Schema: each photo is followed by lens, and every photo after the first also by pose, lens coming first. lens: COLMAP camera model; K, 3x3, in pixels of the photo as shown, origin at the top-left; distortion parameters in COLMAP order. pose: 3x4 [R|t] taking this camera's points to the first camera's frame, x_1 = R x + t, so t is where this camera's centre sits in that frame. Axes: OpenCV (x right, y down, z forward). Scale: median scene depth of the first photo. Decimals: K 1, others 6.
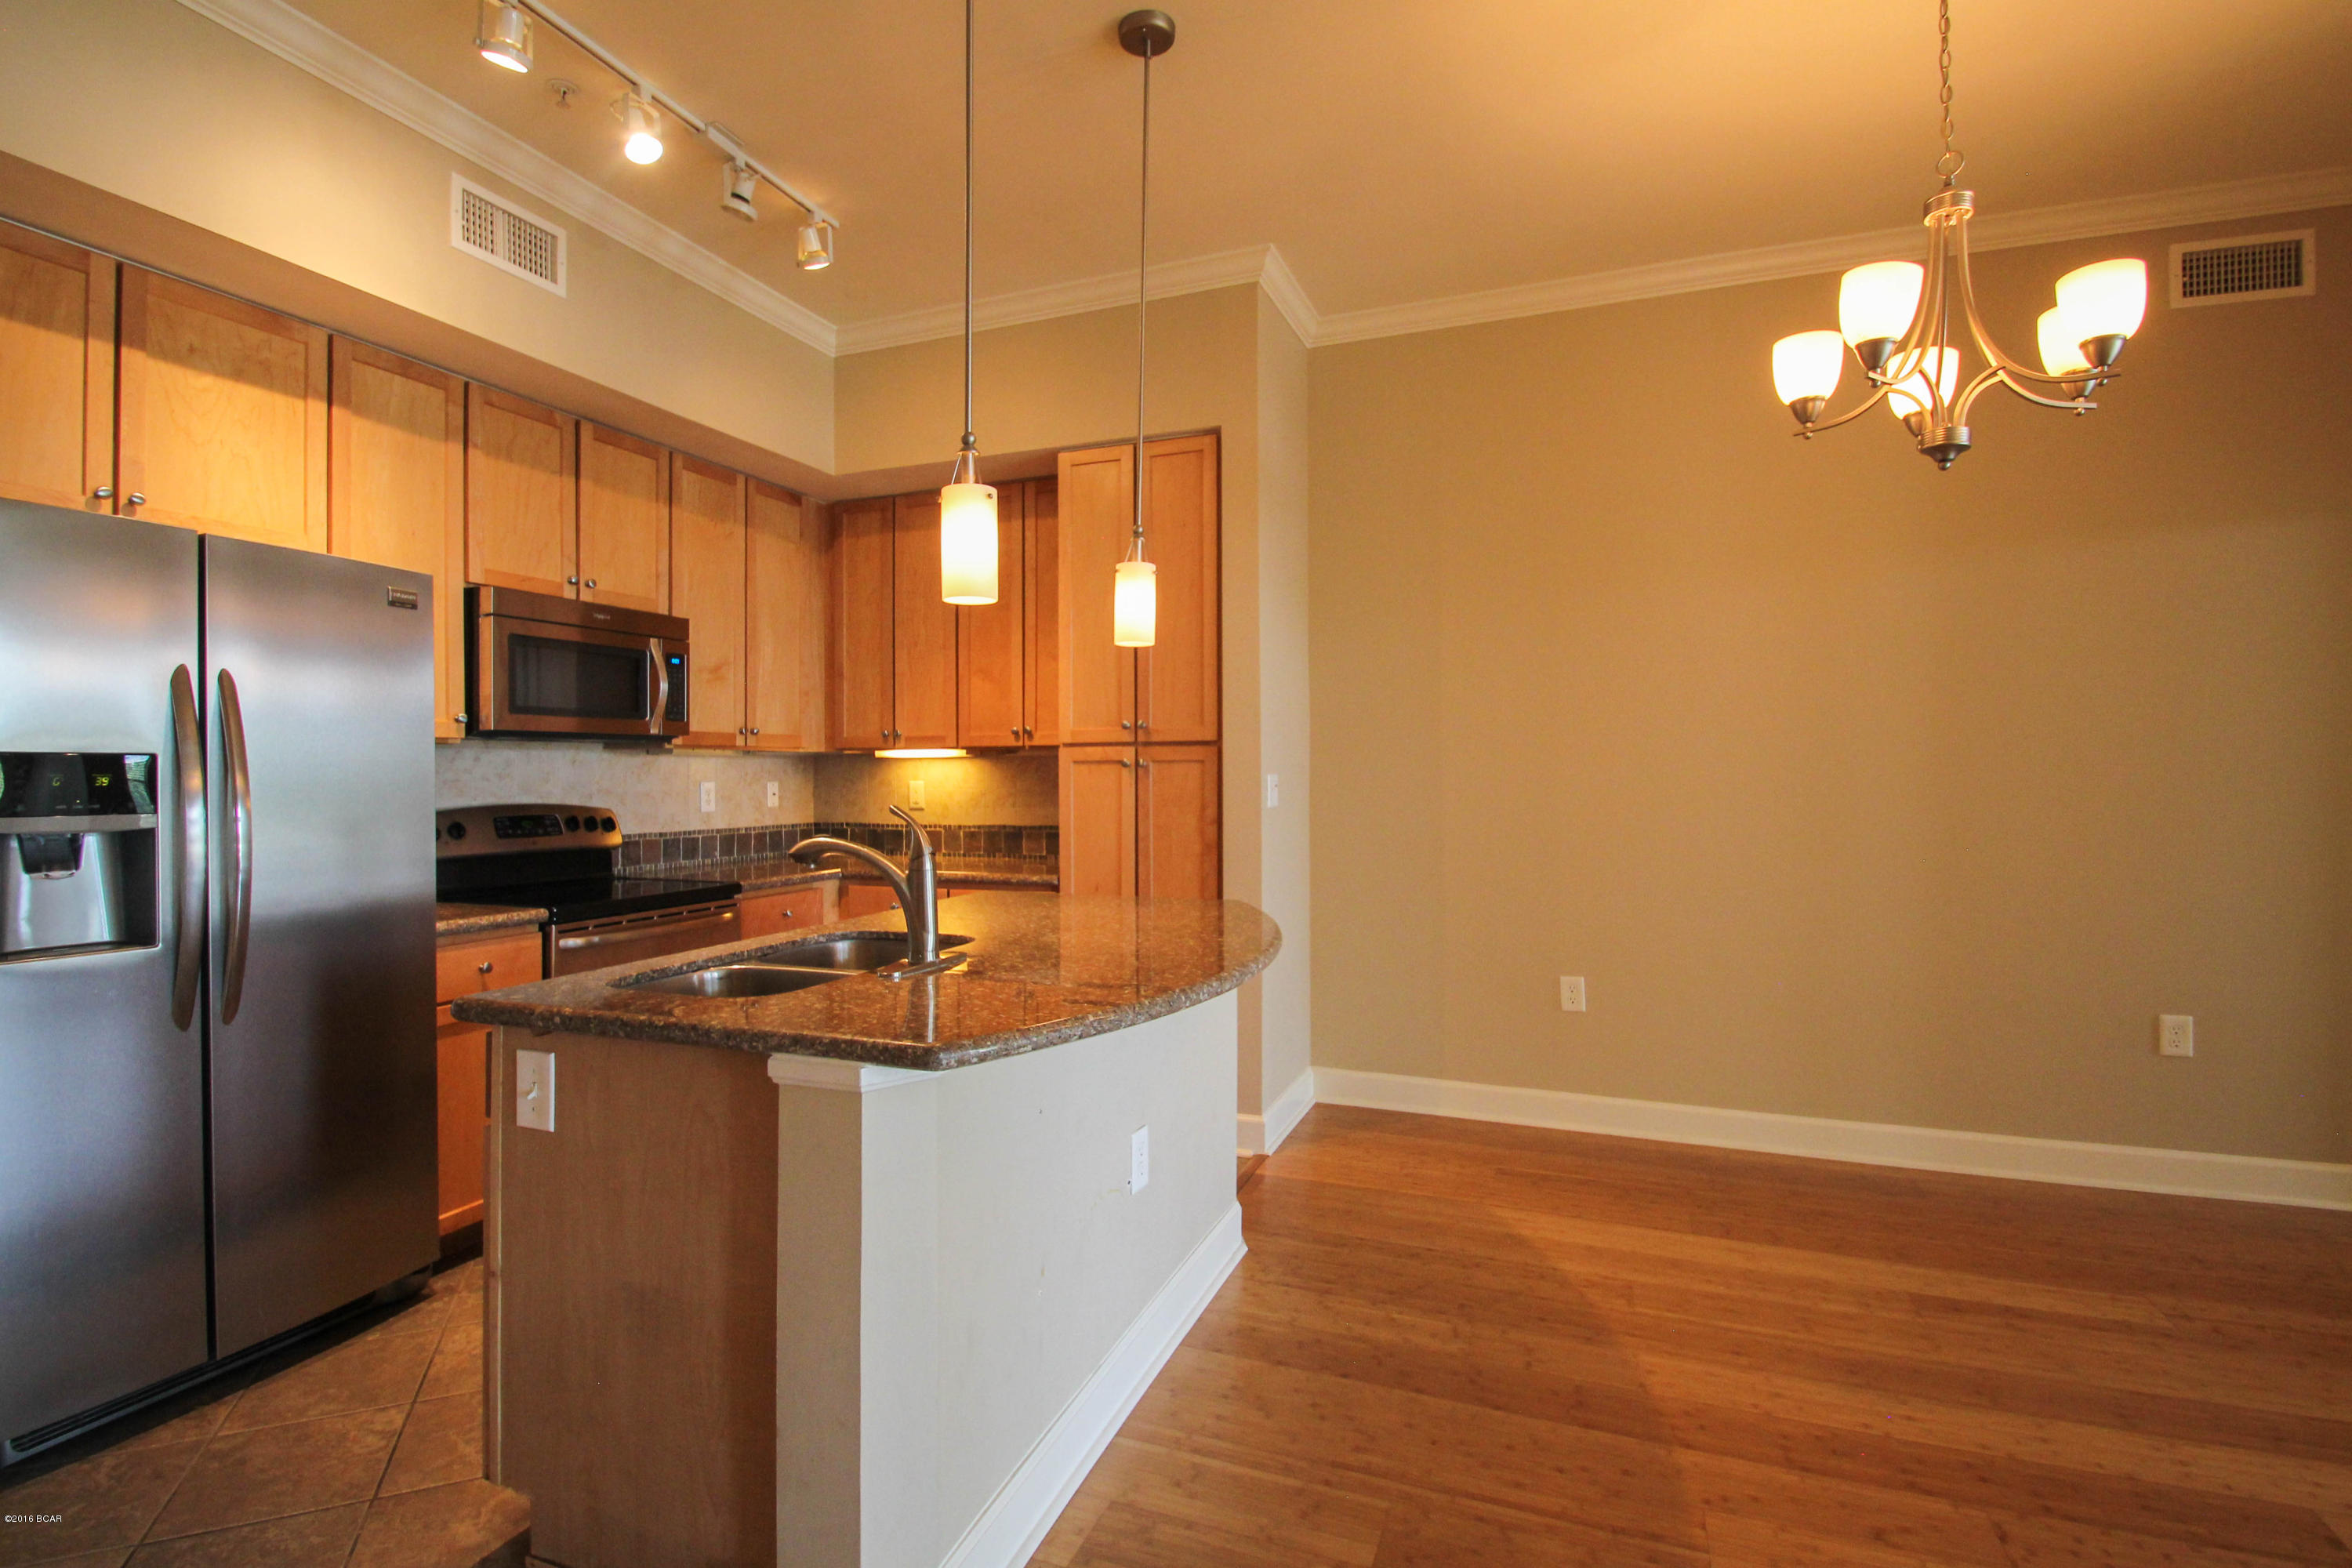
lens RADIAL K [[1137.6, 0, 1156.0], [0, 1137.6, 784.1], [0, 0, 1]] dist [-0.002696, -0.009355]
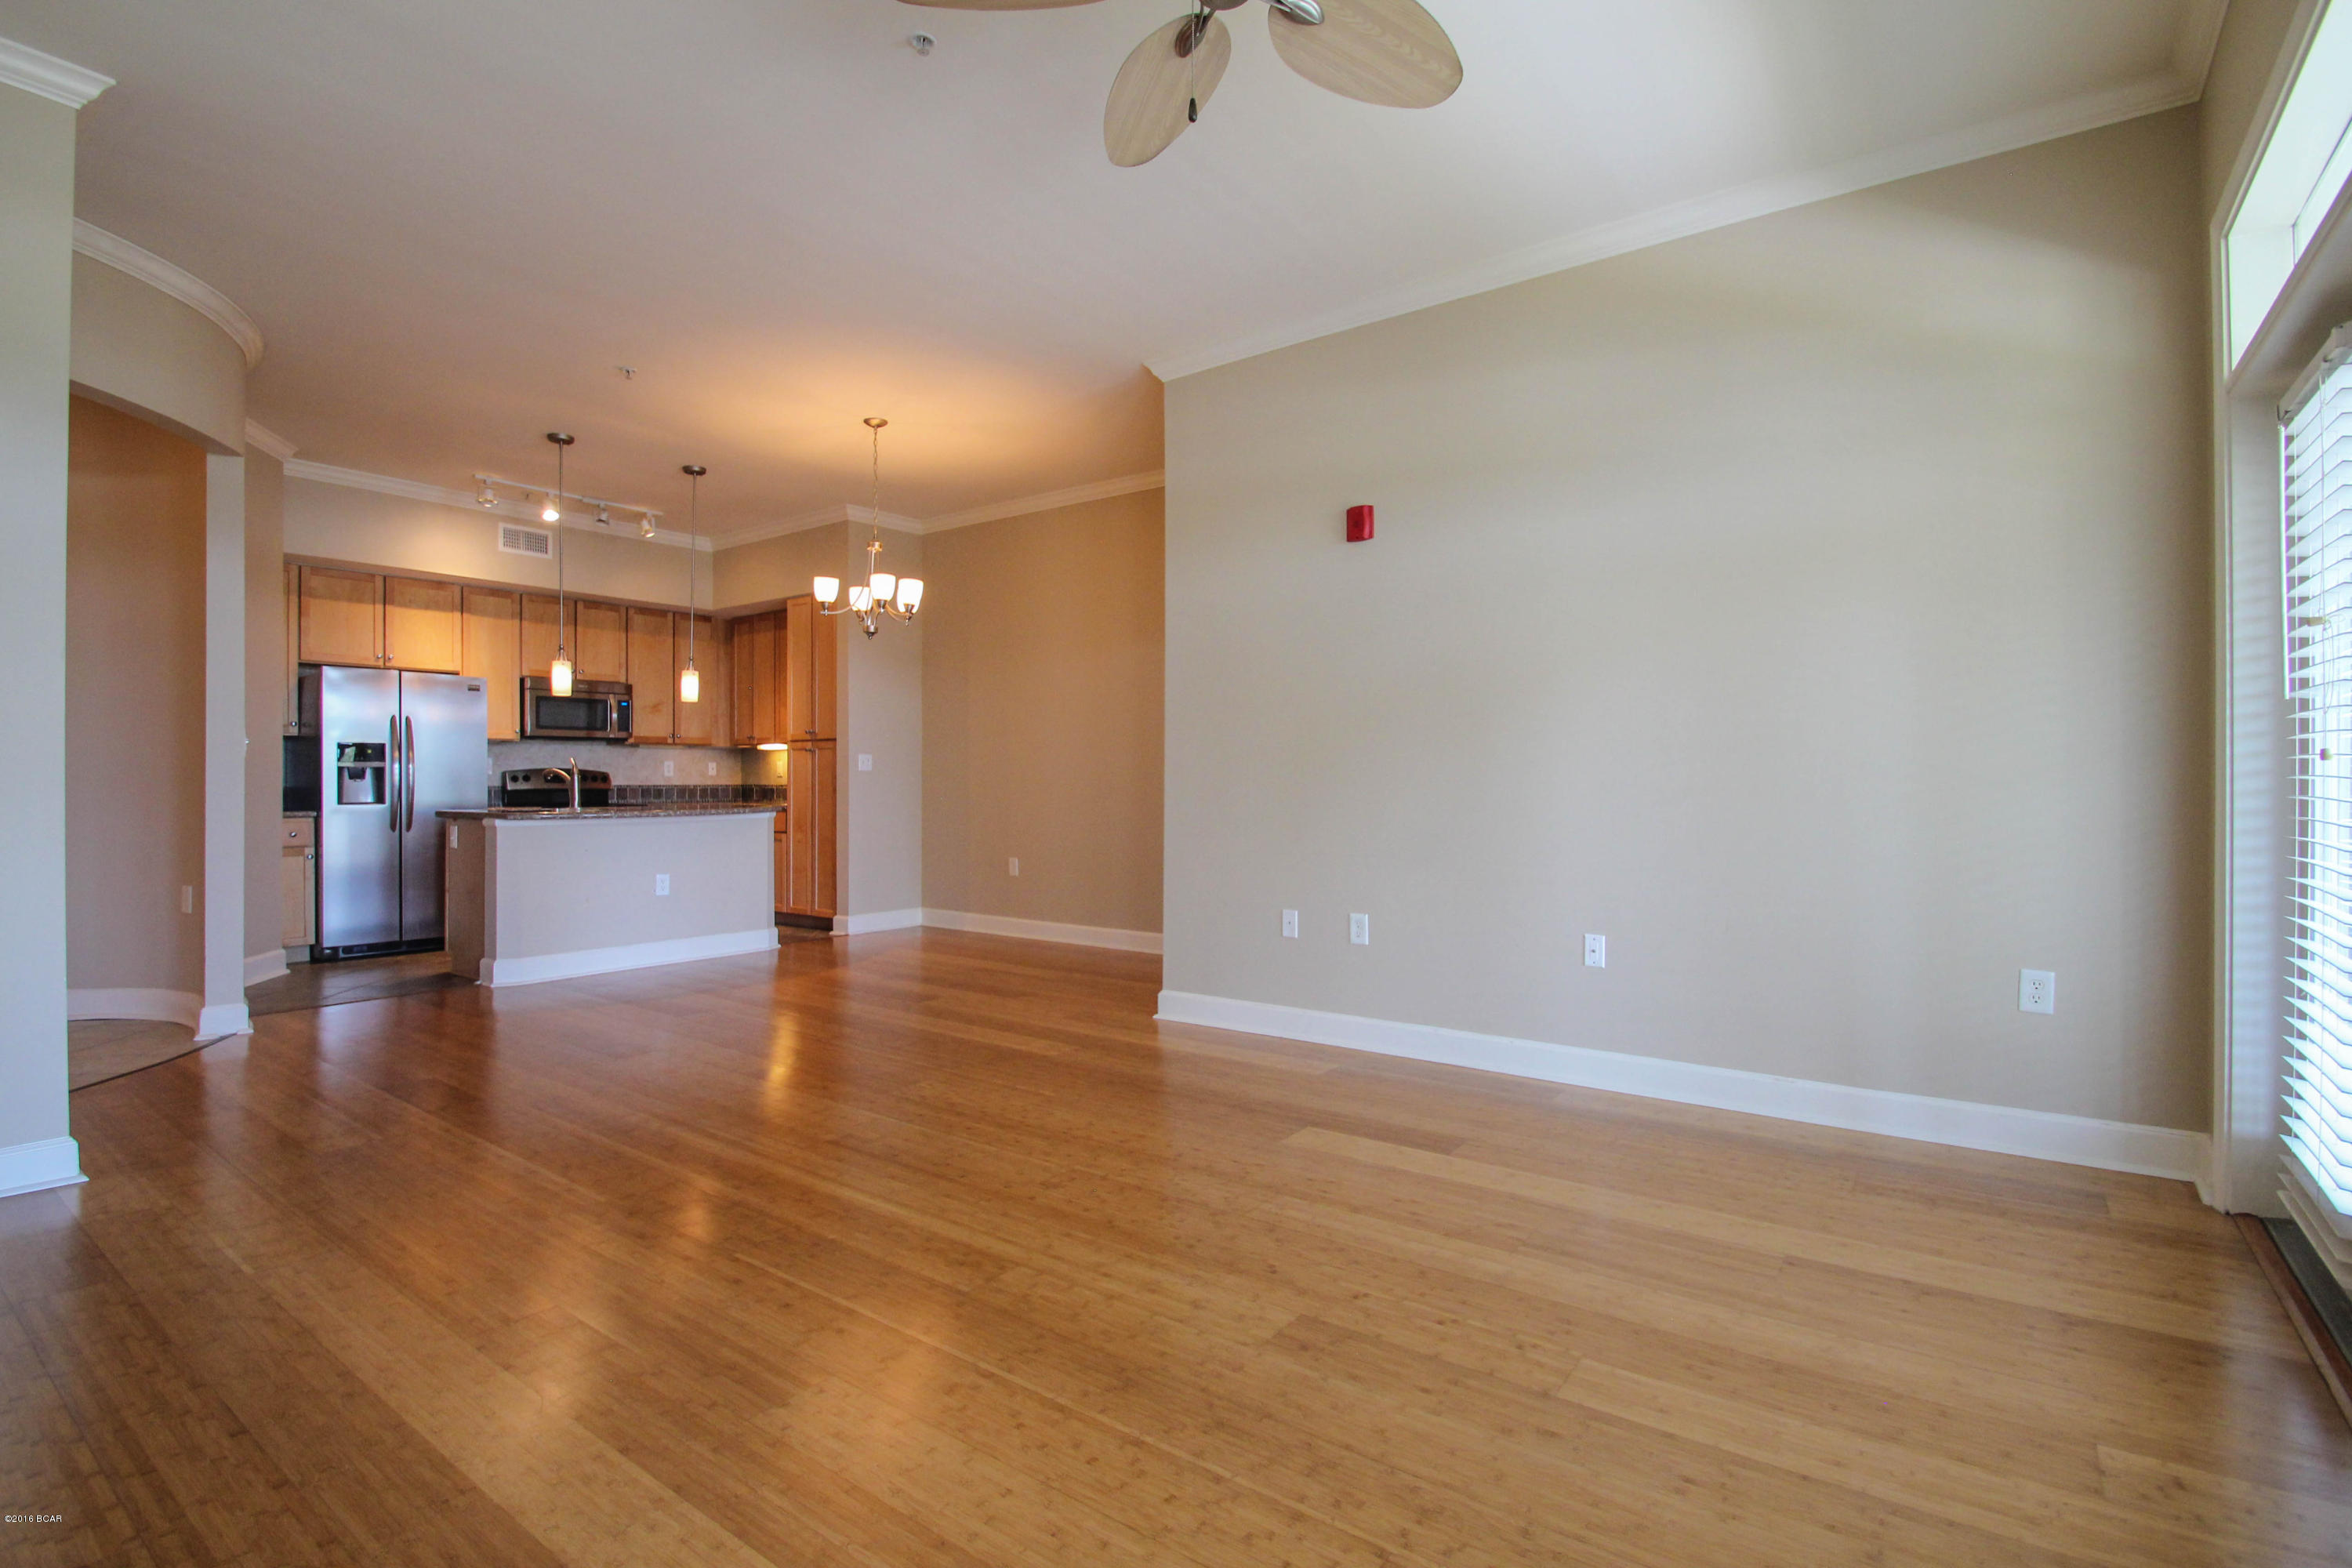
lens RADIAL K [[1056.2, 0, 1082.6], [0, 1056.2, 791.2], [0, 0, 1]] dist [0.005728, 0.000322]
pose [[0.961722, 0.006716, -0.273946, 1.281866], [-0.005292, 0.999968, 0.005939, 0.055932], [0.273977, -0.004262, 0.961727, -0.937193]]
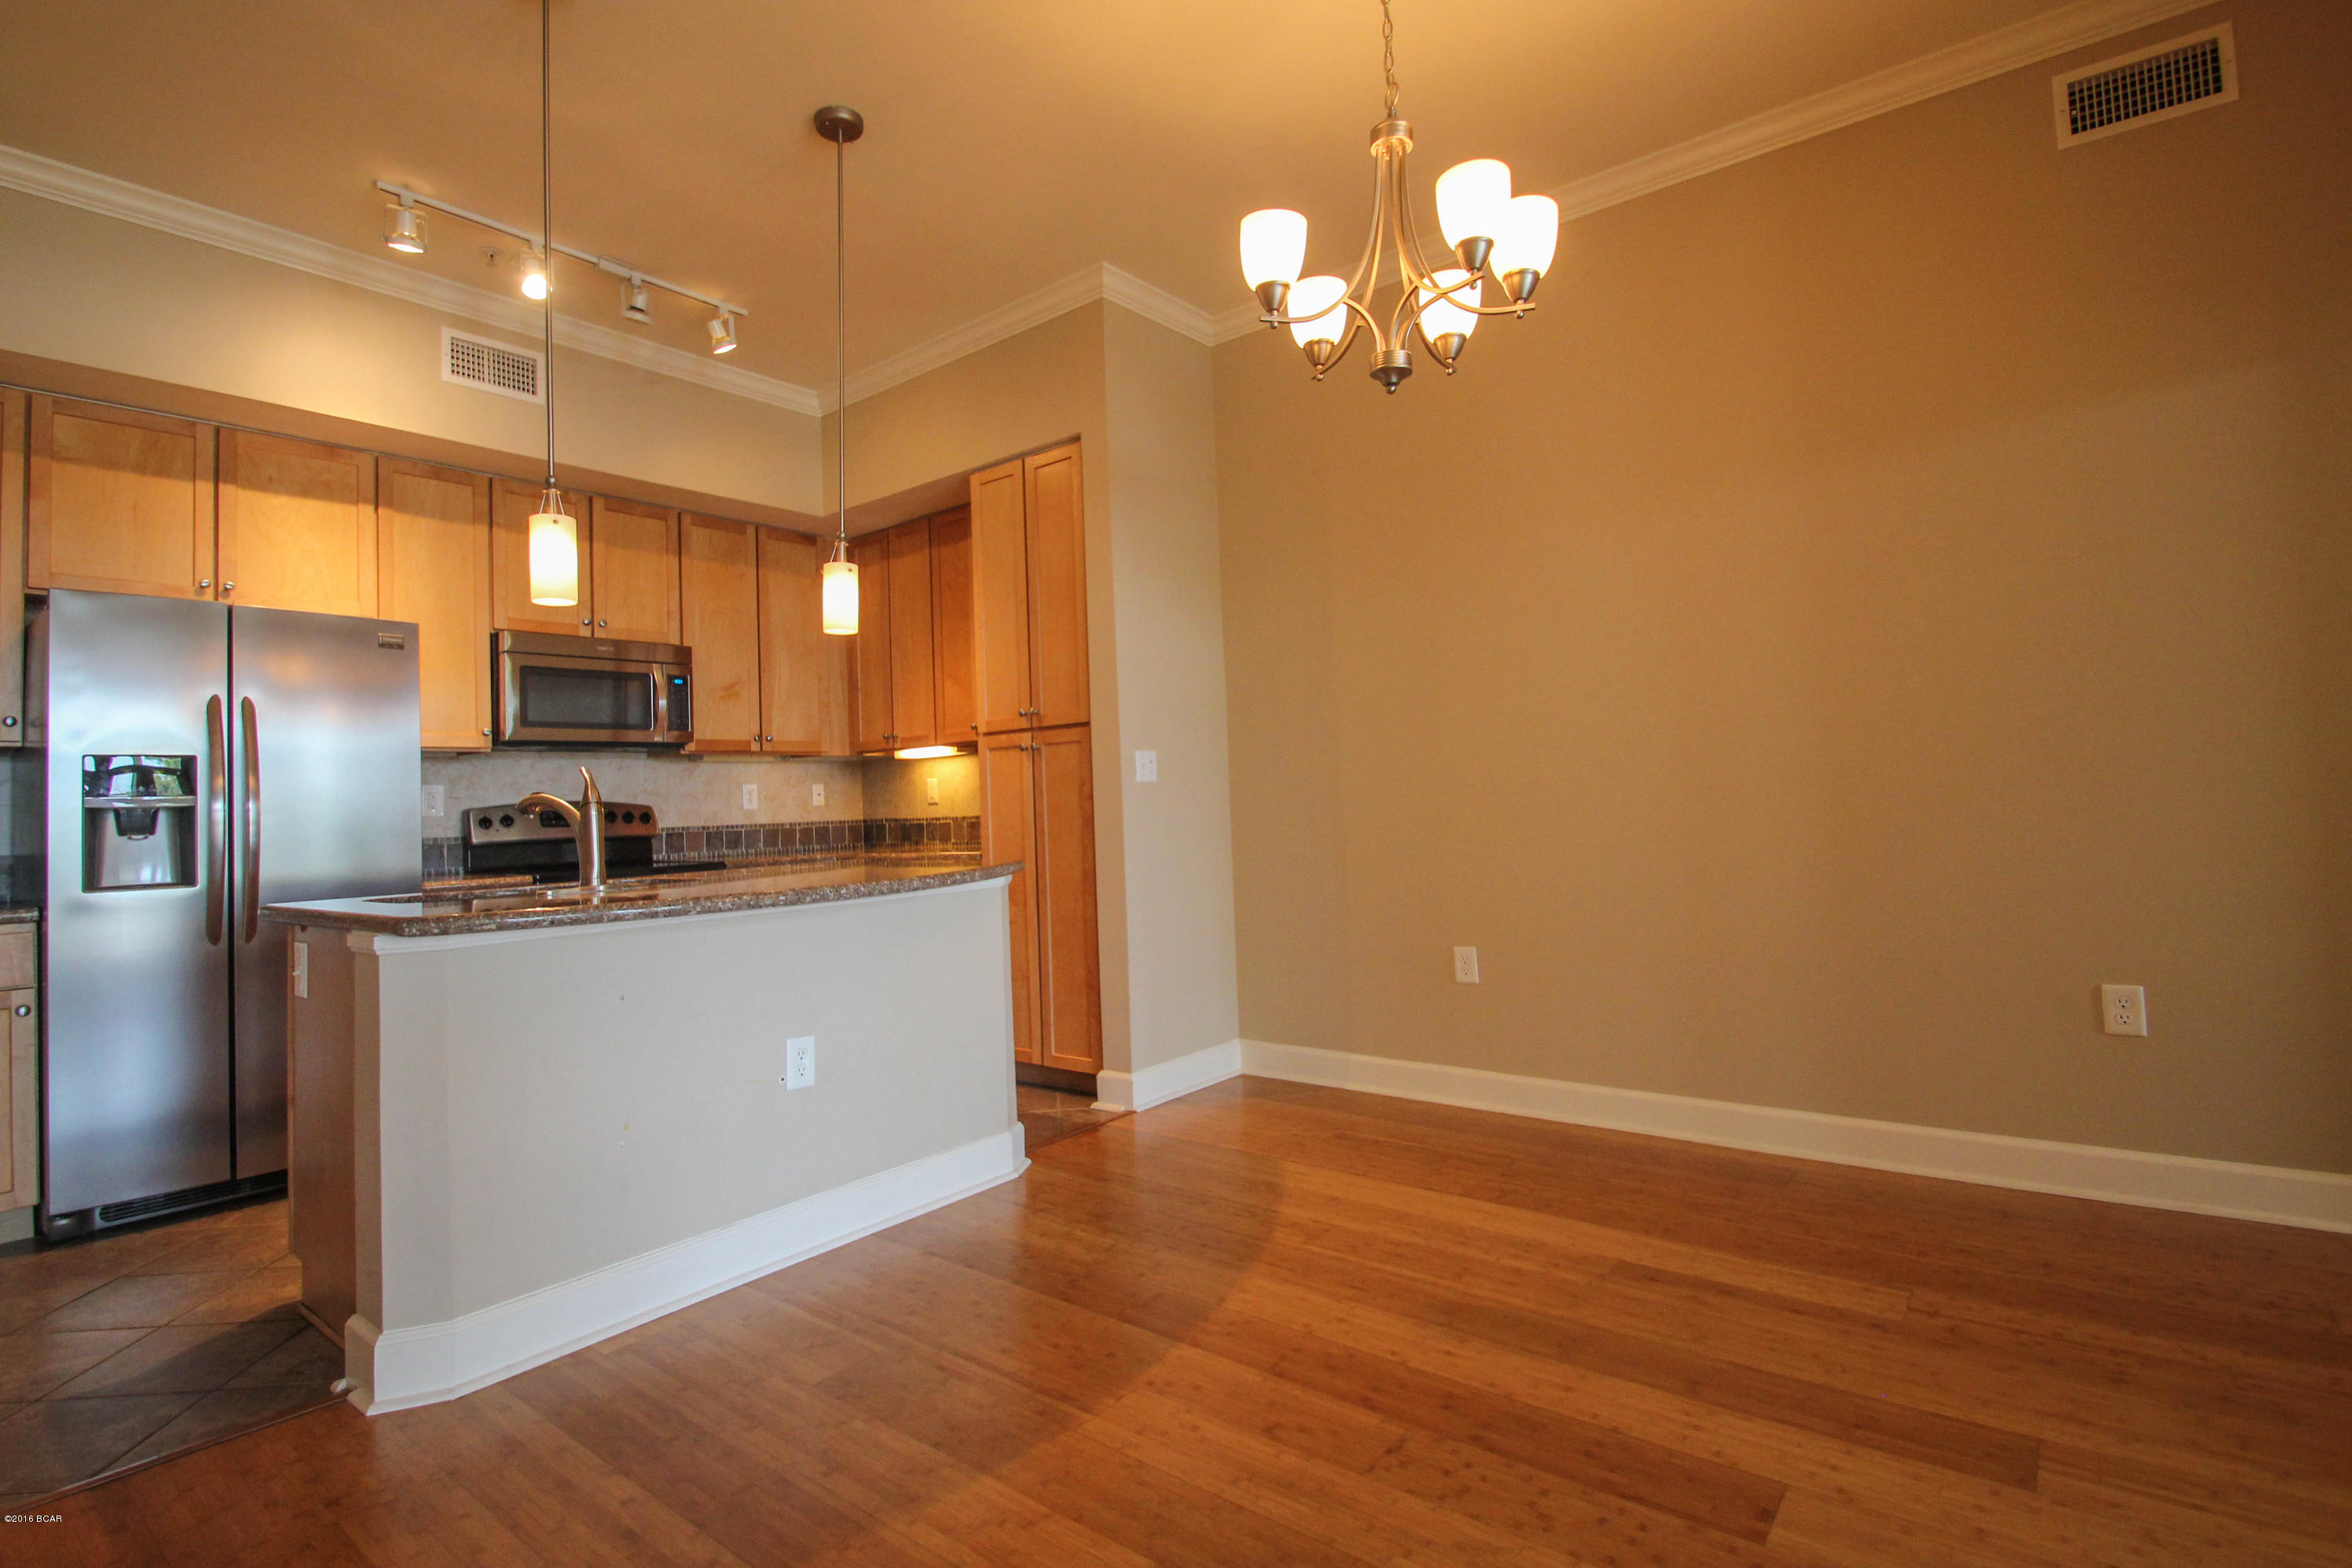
lens RADIAL K [[1137.6, 0, 1087.4], [0, 1137.6, 769.7], [0, 0, 1]] dist [-0.002696, -0.009355]
pose [[0.948961, -0.041030, -0.312713, 0.484982], [0.031155, 0.998847, -0.036511, 0.057977], [0.313851, 0.024905, 0.949146, -0.028990]]
